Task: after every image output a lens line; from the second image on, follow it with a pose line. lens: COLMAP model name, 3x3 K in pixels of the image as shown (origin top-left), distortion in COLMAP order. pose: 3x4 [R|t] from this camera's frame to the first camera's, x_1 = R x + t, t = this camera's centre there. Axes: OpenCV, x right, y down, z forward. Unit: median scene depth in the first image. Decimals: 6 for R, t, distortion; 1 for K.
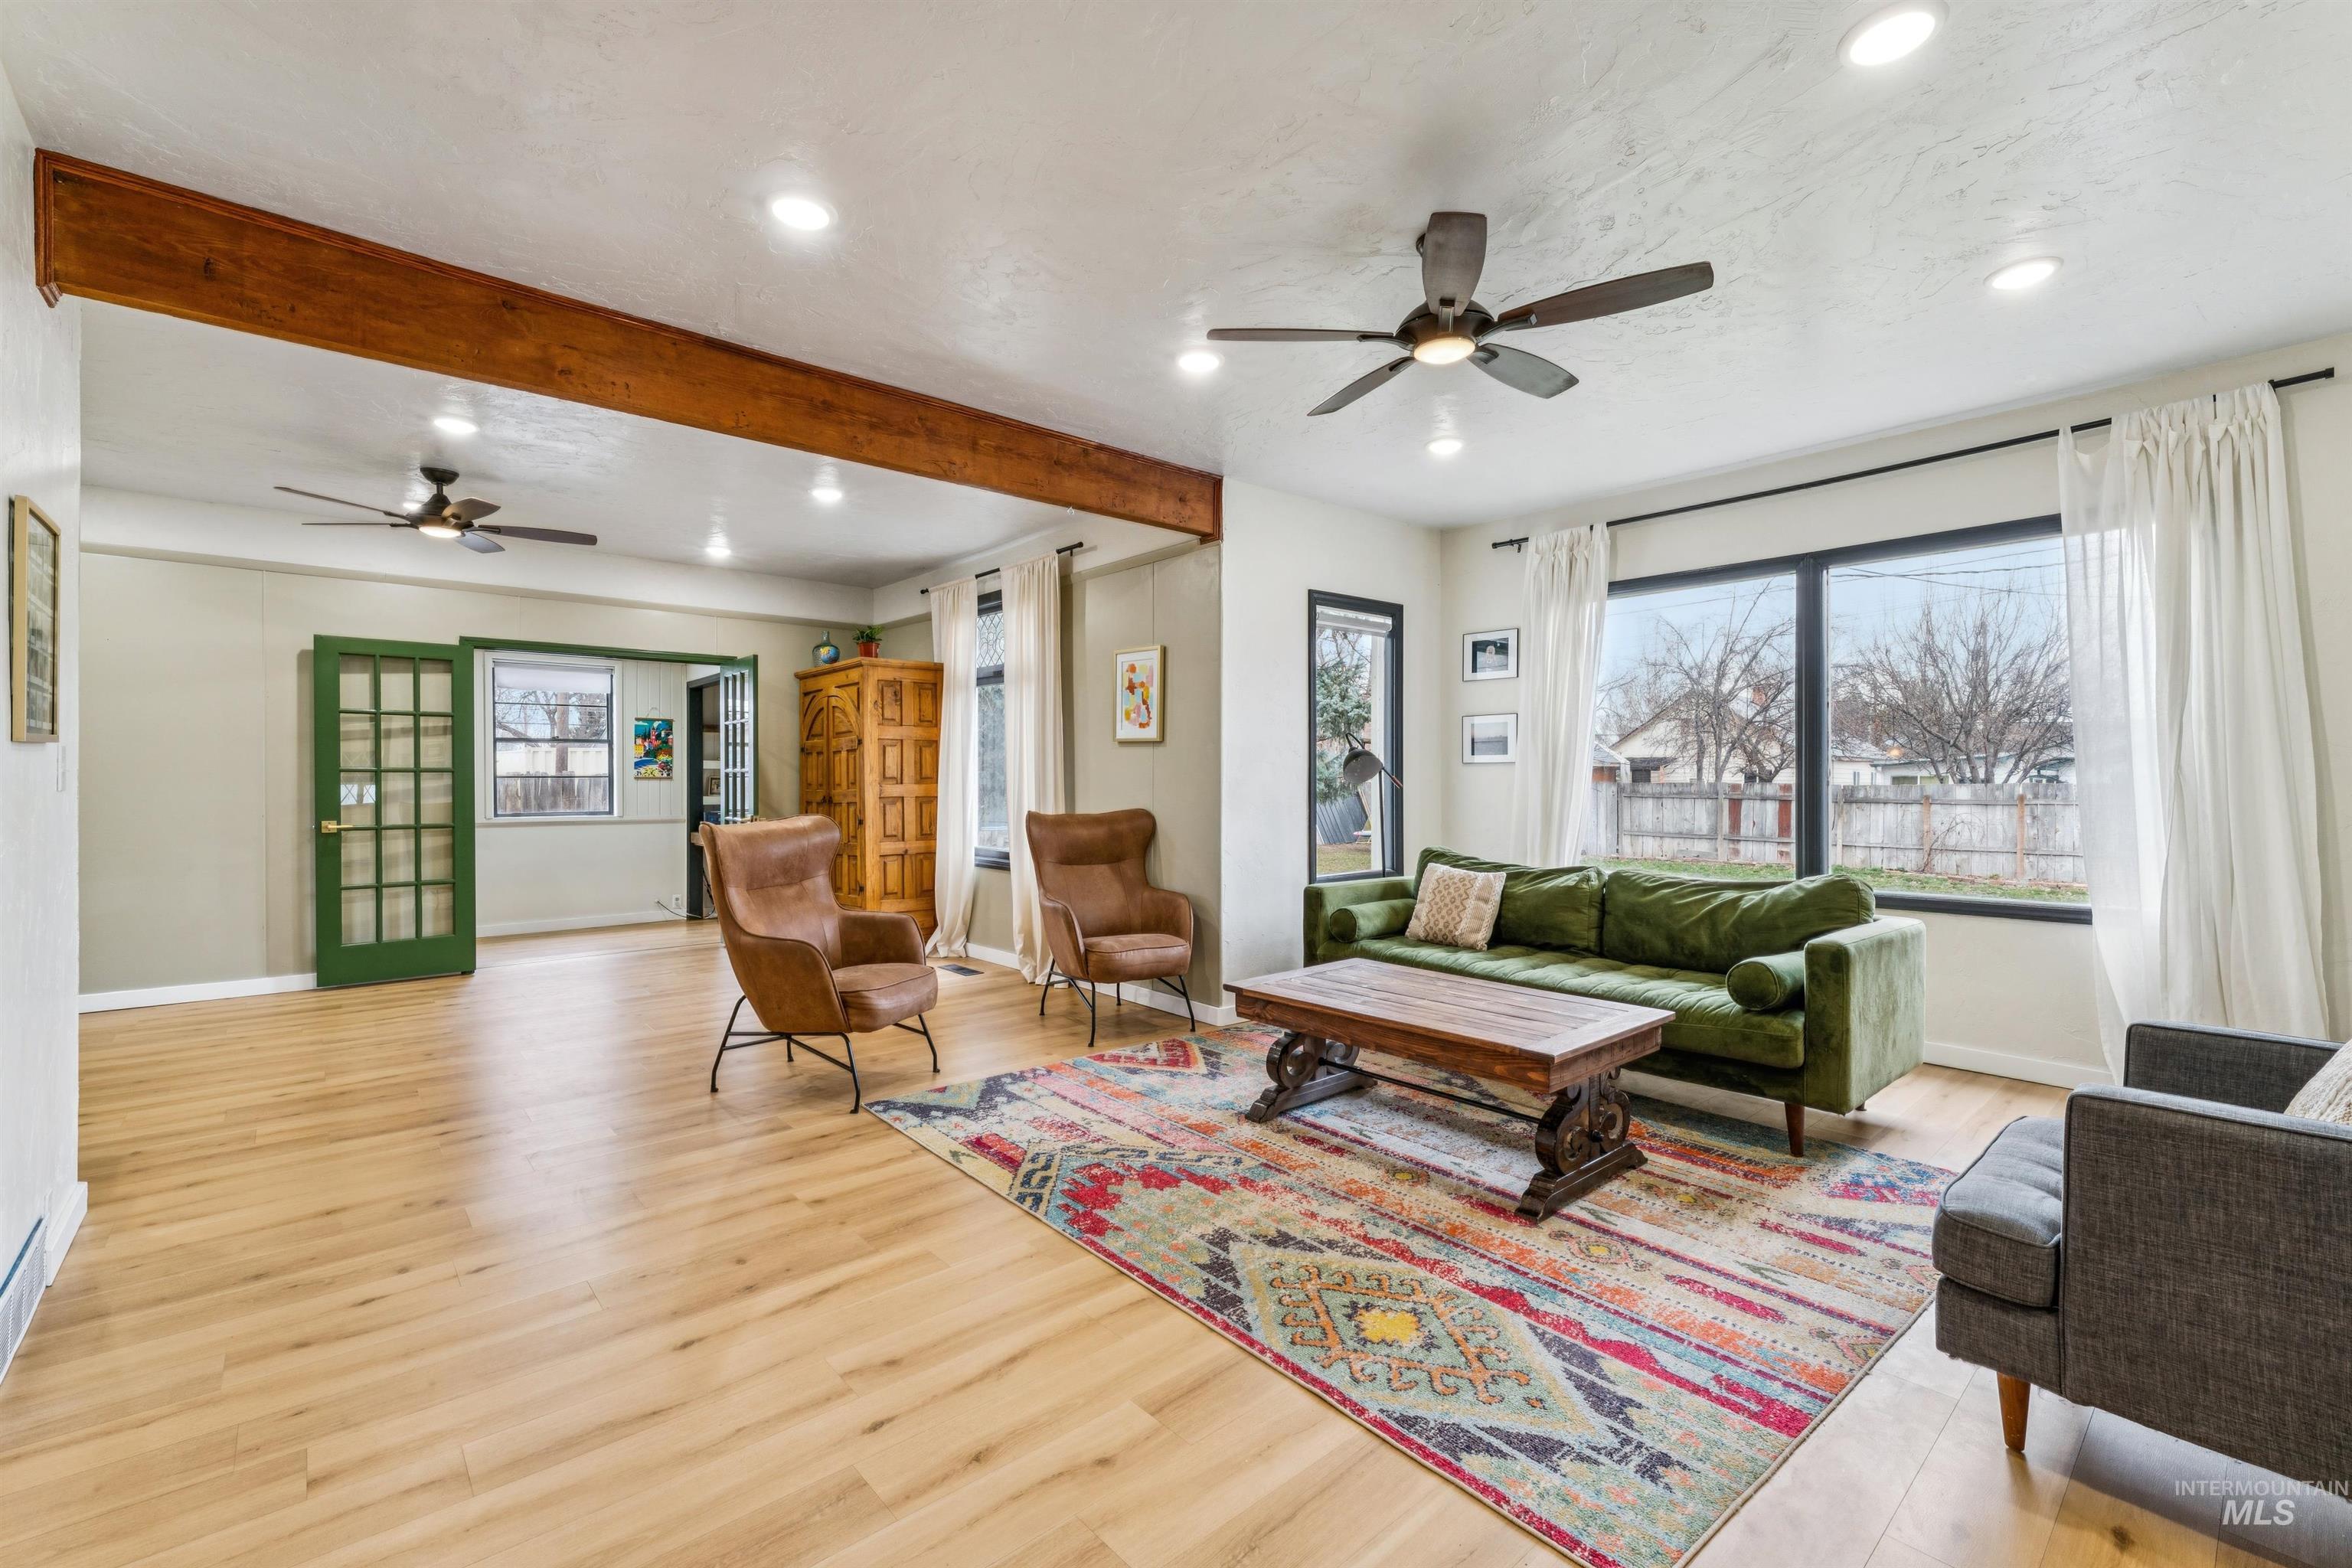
lens RADIAL K [[994.4, 0, 1191.2], [0, 994.4, 785.0], [0, 0, 1]] dist [-0.003242, 0.000340]
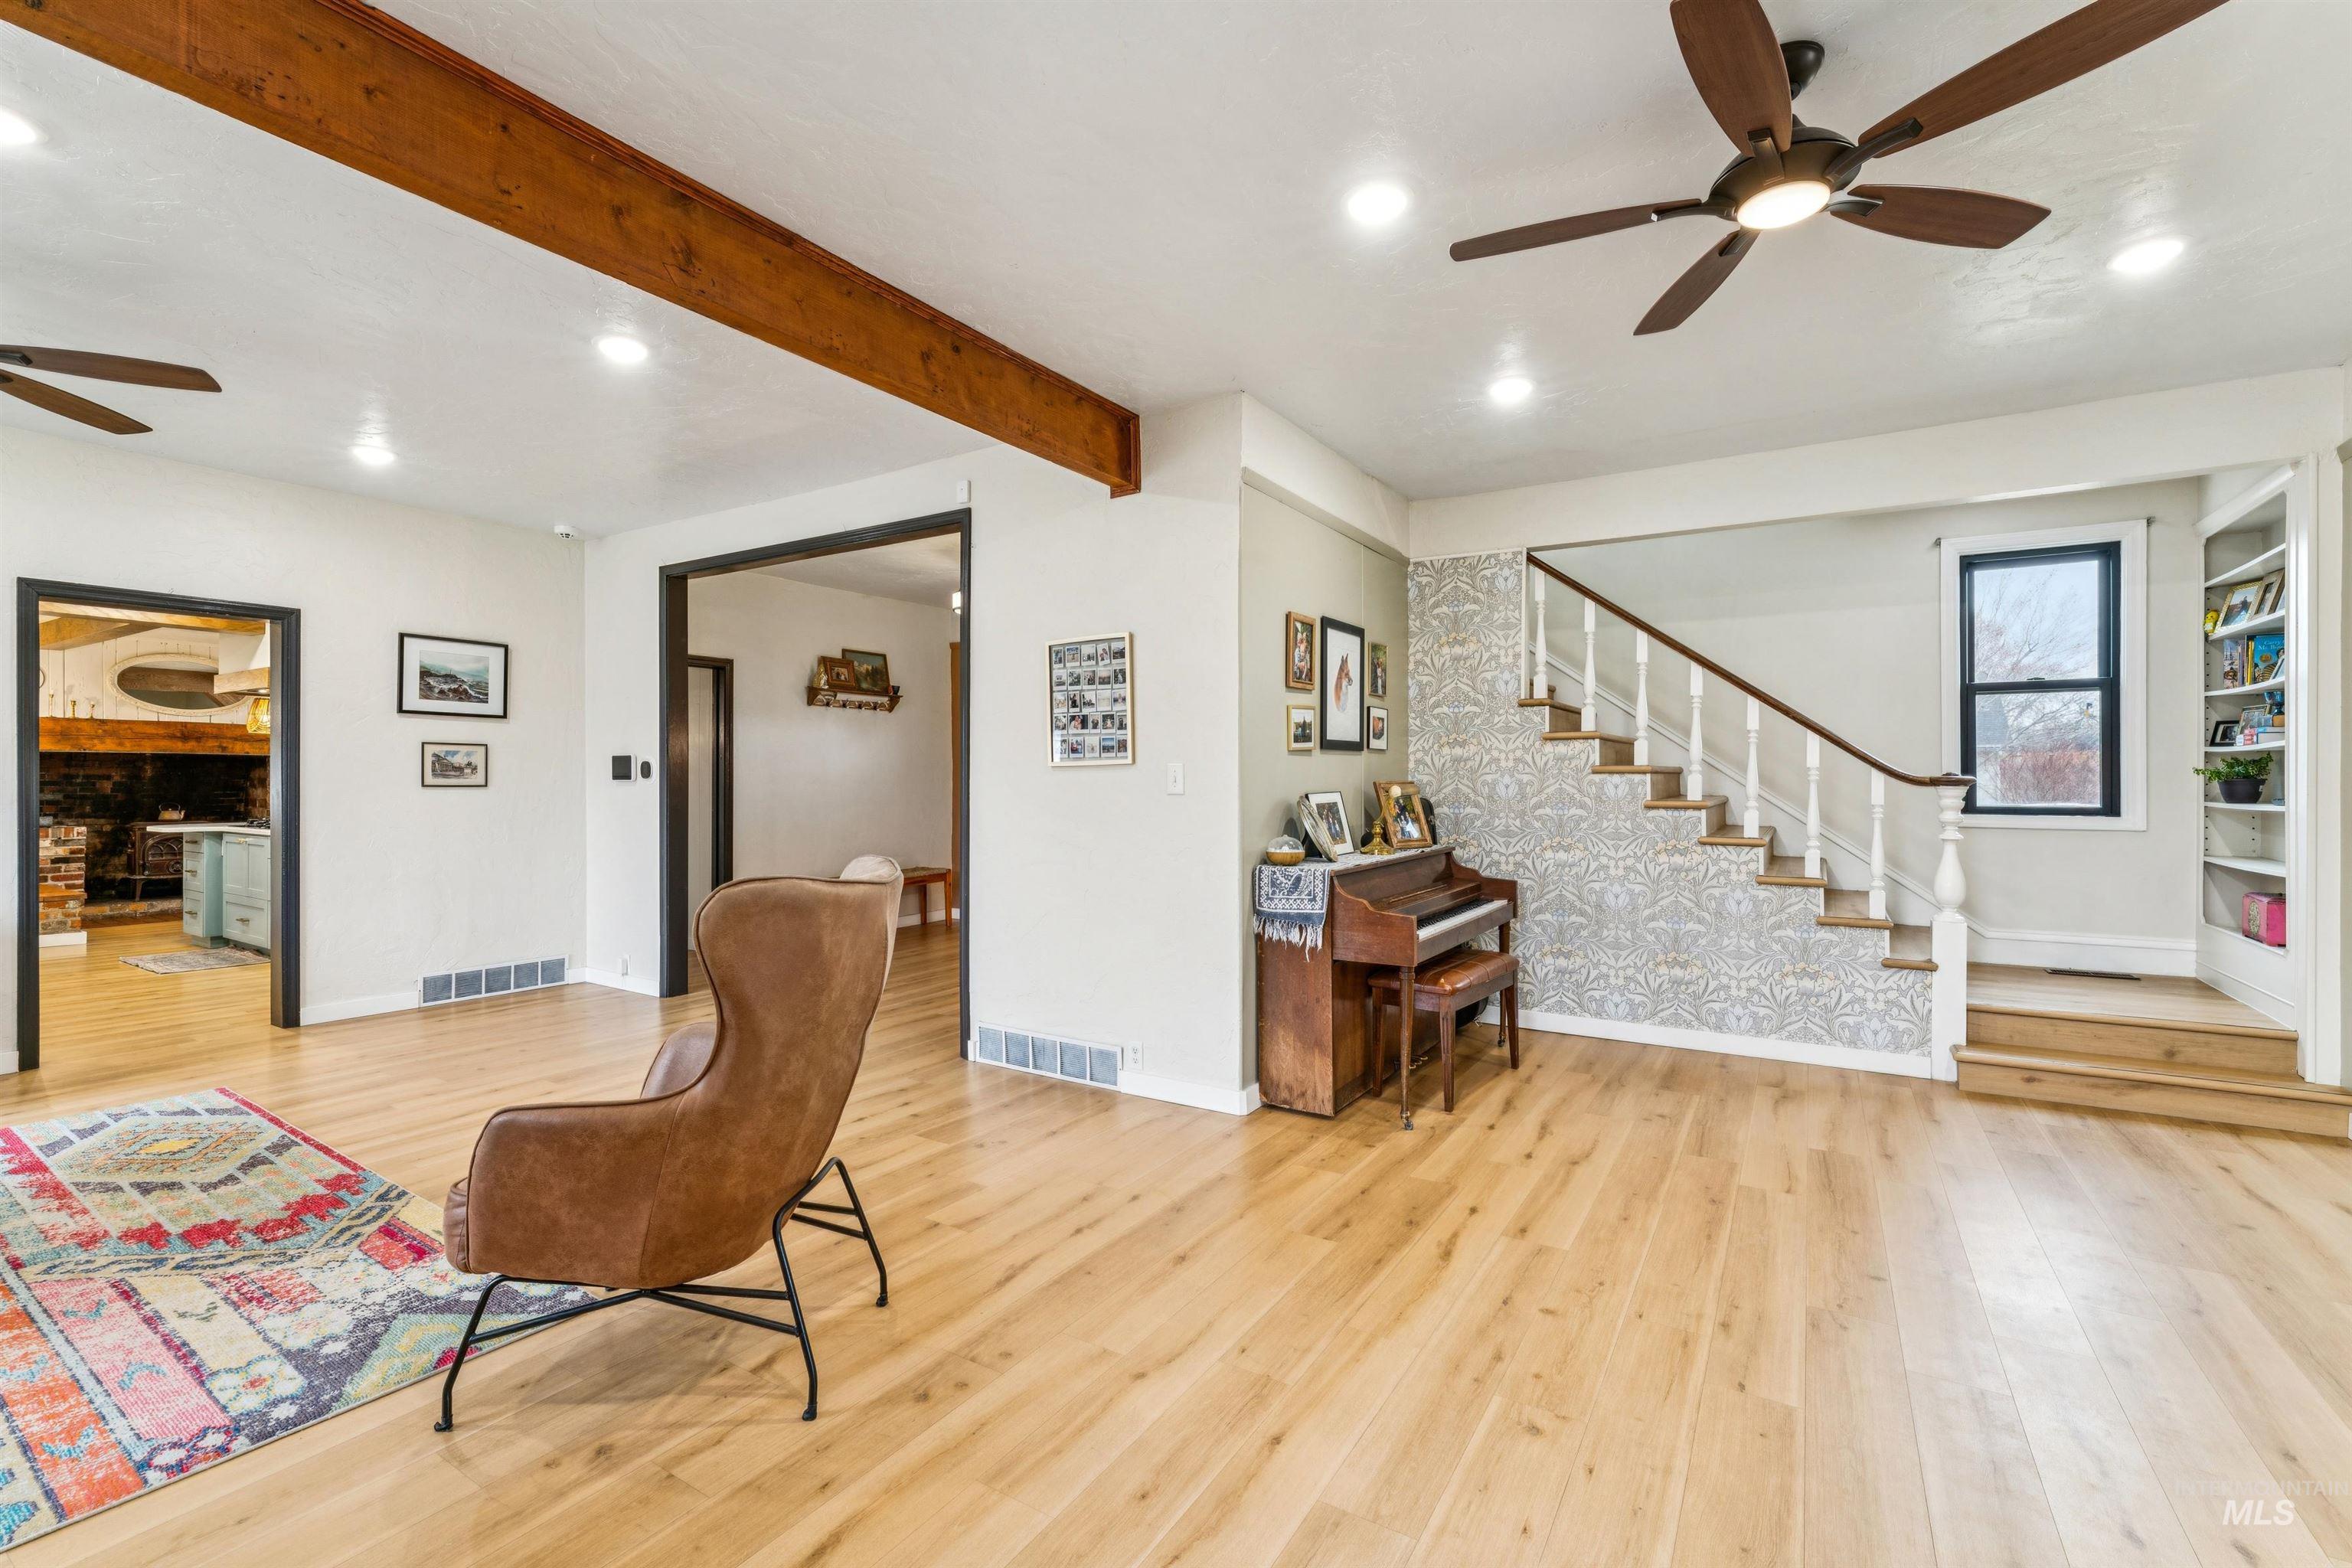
lens RADIAL K [[994.4, 0, 1168.6], [0, 994.4, 780.4], [0, 0, 1]] dist [-0.003242, 0.000340]
pose [[-0.961047, -0.001879, -0.276380, -0.649937], [-0.004495, 0.999951, 0.008832, -0.023965], [0.276350, 0.009730, -0.961008, 2.204425]]
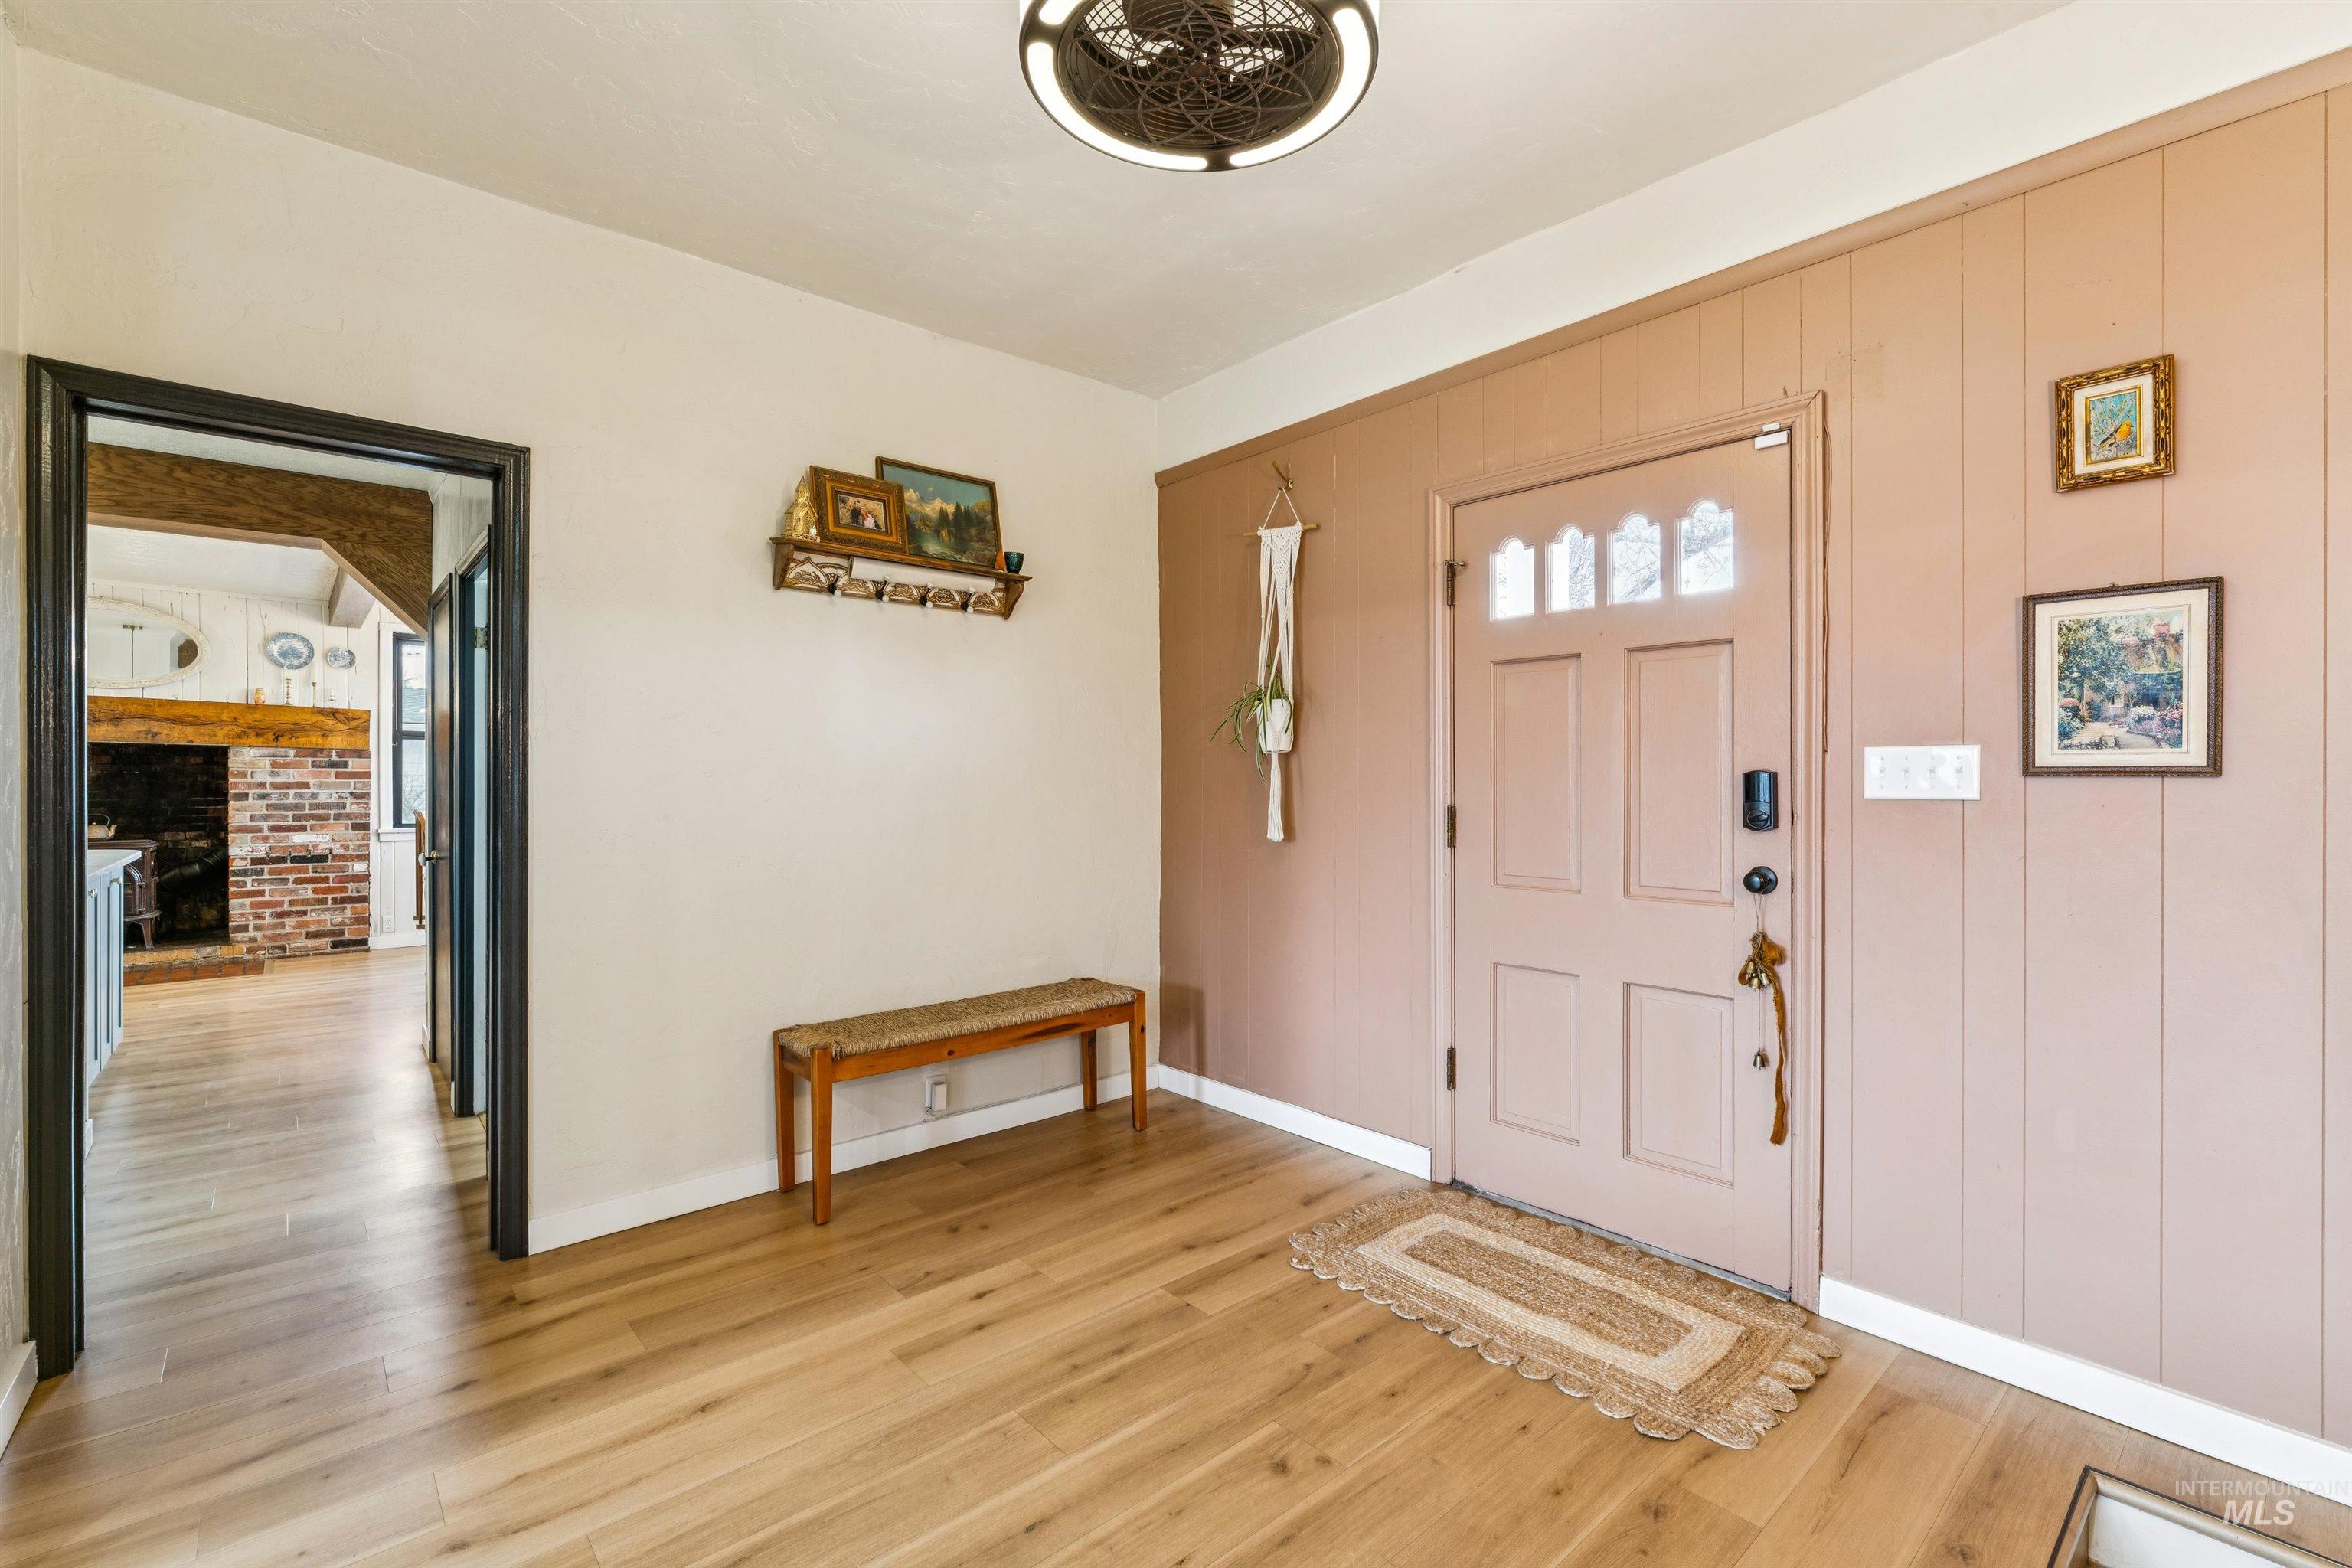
lens RADIAL K [[994.4, 0, 1188.3], [0, 994.4, 774.1], [0, 0, 1]] dist [-0.003242, 0.000340]
pose [[-0.999990, 0.000298, 0.004494, -0.900684], [0.000313, 0.999995, 0.003267, -0.003681], [-0.004493, 0.003269, -0.999985, 0.440053]]
